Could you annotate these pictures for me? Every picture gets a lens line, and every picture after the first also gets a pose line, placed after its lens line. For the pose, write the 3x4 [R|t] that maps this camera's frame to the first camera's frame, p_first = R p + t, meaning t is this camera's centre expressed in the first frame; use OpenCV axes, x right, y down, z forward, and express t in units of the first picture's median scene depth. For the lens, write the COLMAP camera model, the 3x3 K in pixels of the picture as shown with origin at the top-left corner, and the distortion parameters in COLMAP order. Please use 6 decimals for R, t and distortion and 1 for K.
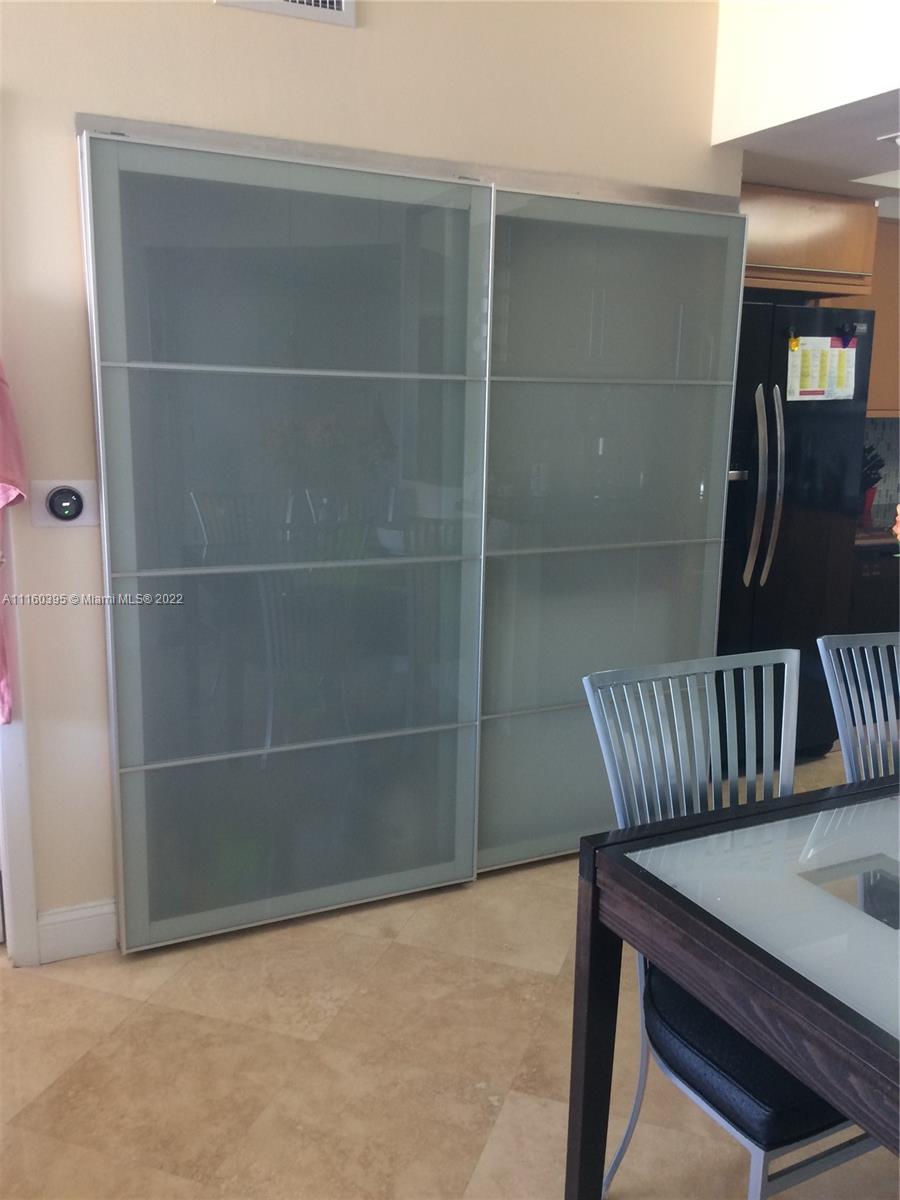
lens RADIAL K [[1006.6, 0, 466.6], [0, 1006.6, 608.7], [0, 0, 1]] dist [0.095115, -0.132091]
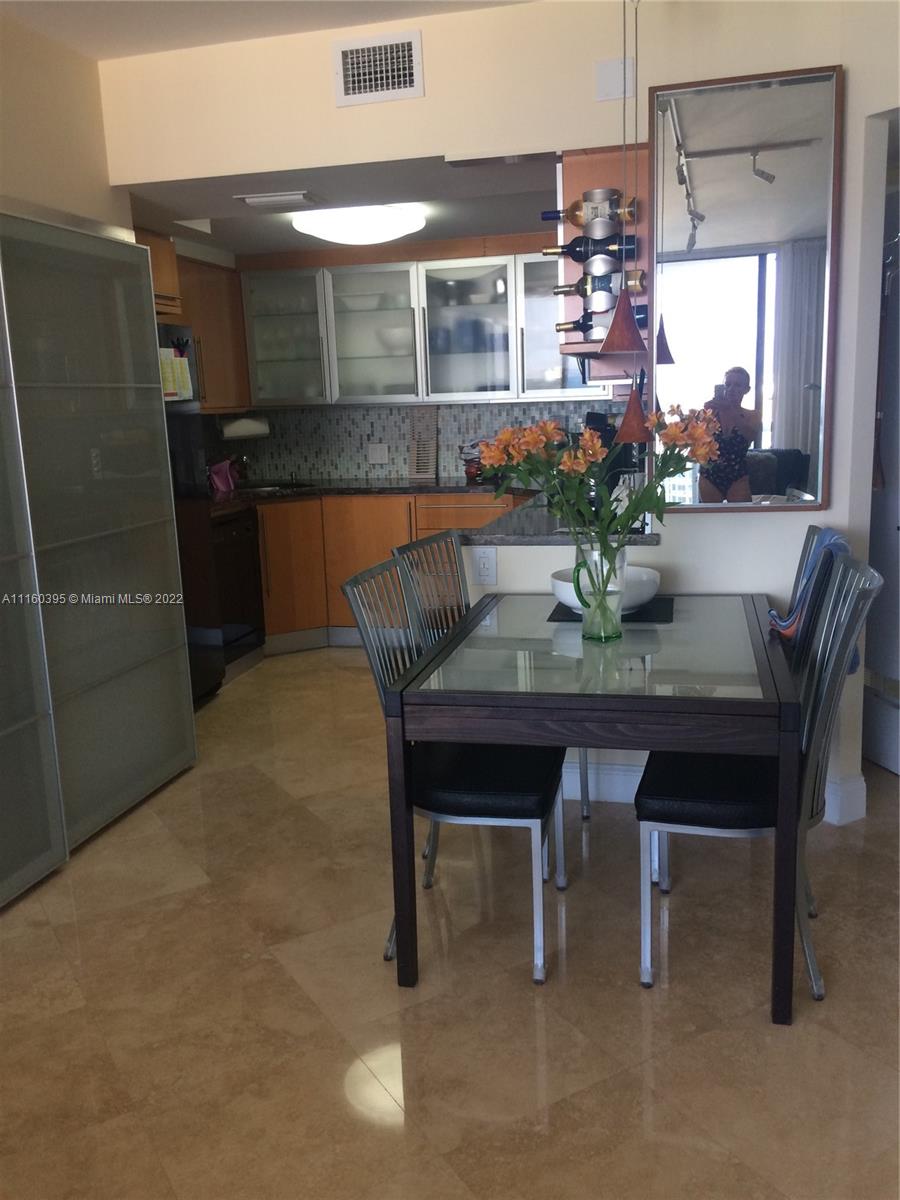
lens RADIAL K [[1006.6, 0, 456.6], [0, 1006.6, 611.7], [0, 0, 1]] dist [0.095115, -0.132091]
pose [[0.637337, -0.194569, 0.745617, -0.503297], [0.200053, 0.976200, 0.083738, 0.007586], [-0.744164, 0.095794, 0.661092, -0.029493]]
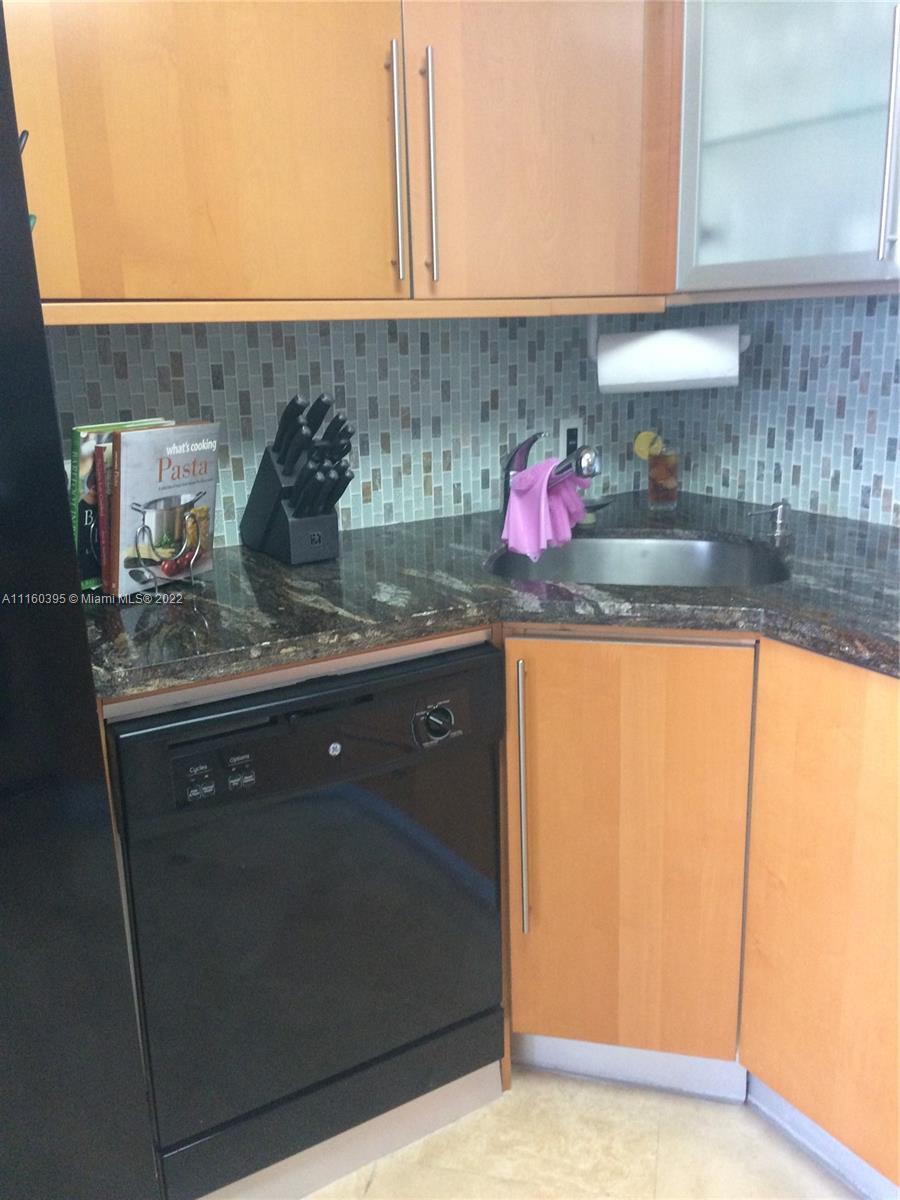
lens RADIAL K [[1006.6, 0, 453.7], [0, 1006.6, 598.2], [0, 0, 1]] dist [0.095115, -0.132091]
pose [[0.994894, -0.063963, 0.078069, 0.643262], [0.059447, 0.996494, 0.058865, -0.159280], [-0.081561, -0.053923, 0.995209, 0.941883]]
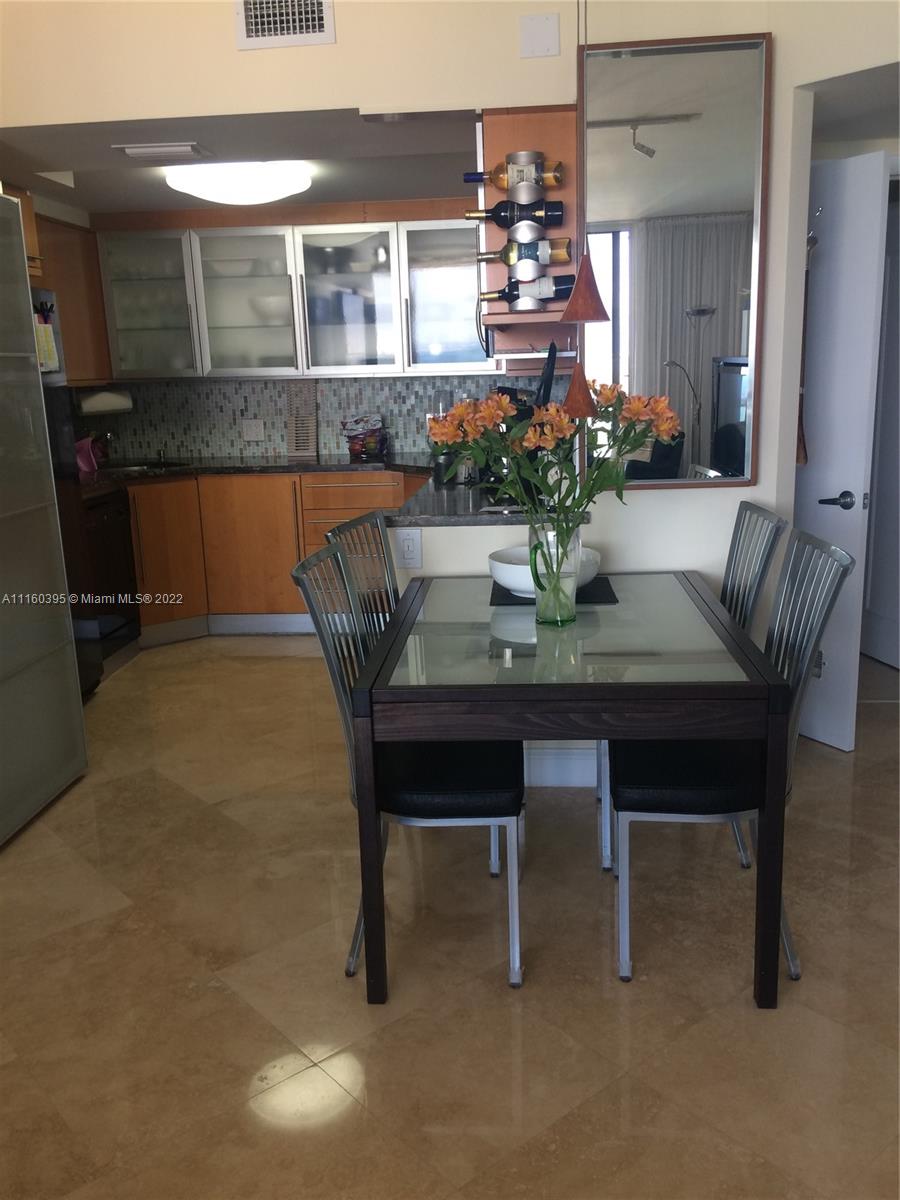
lens RADIAL K [[1006.6, 0, 451.5], [0, 1006.6, 610.7], [0, 0, 1]] dist [0.095115, -0.132091]
pose [[0.507044, -0.229279, 0.830865, -0.517131], [0.212362, 0.967485, 0.137384, -0.017541], [-0.835350, 0.106784, 0.539248, 0.088483]]
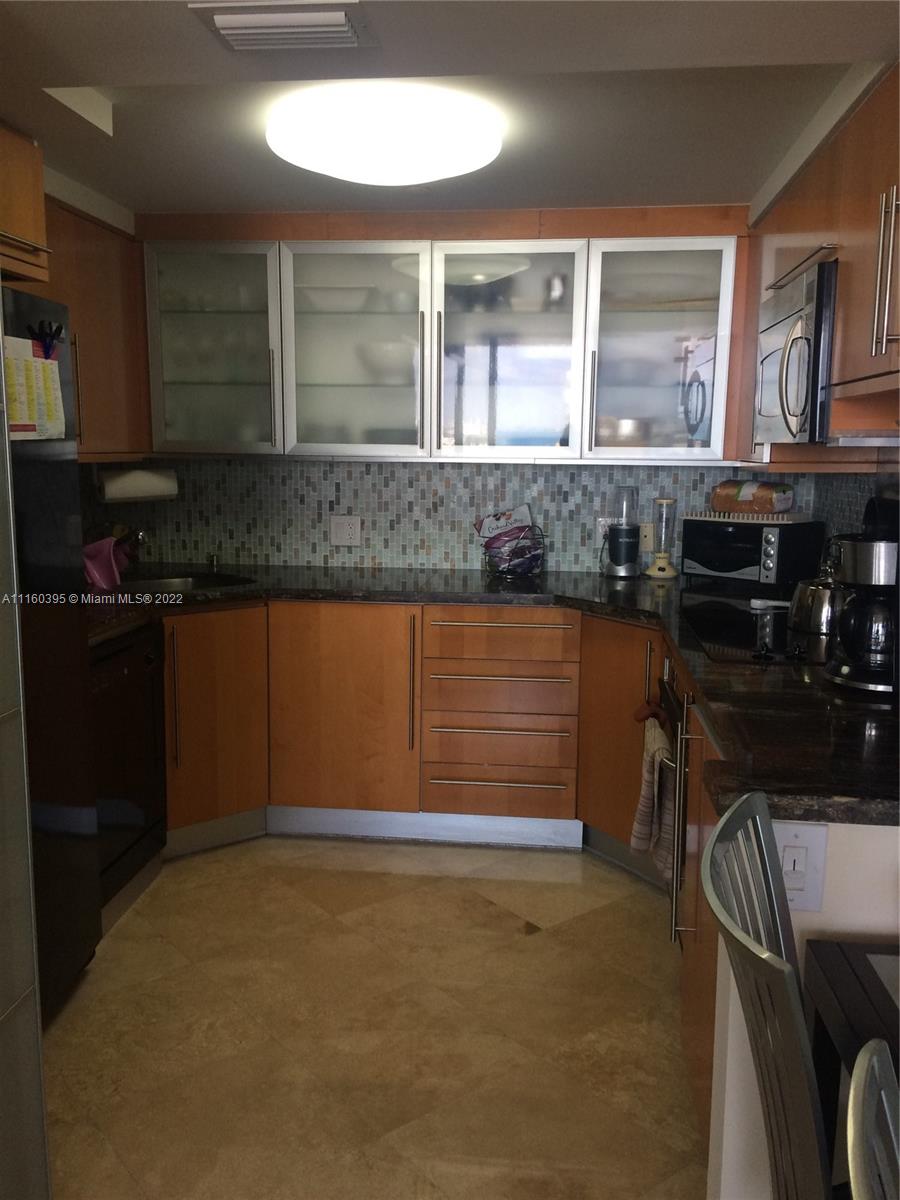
lens RADIAL K [[1006.6, 0, 445.7], [0, 1006.6, 605.9], [0, 0, 1]] dist [0.095115, -0.132091]
pose [[0.535519, -0.140604, 0.832736, -0.063522], [0.170215, 0.983778, 0.056644, -0.126329], [-0.827191, 0.111410, 0.550765, 0.595834]]
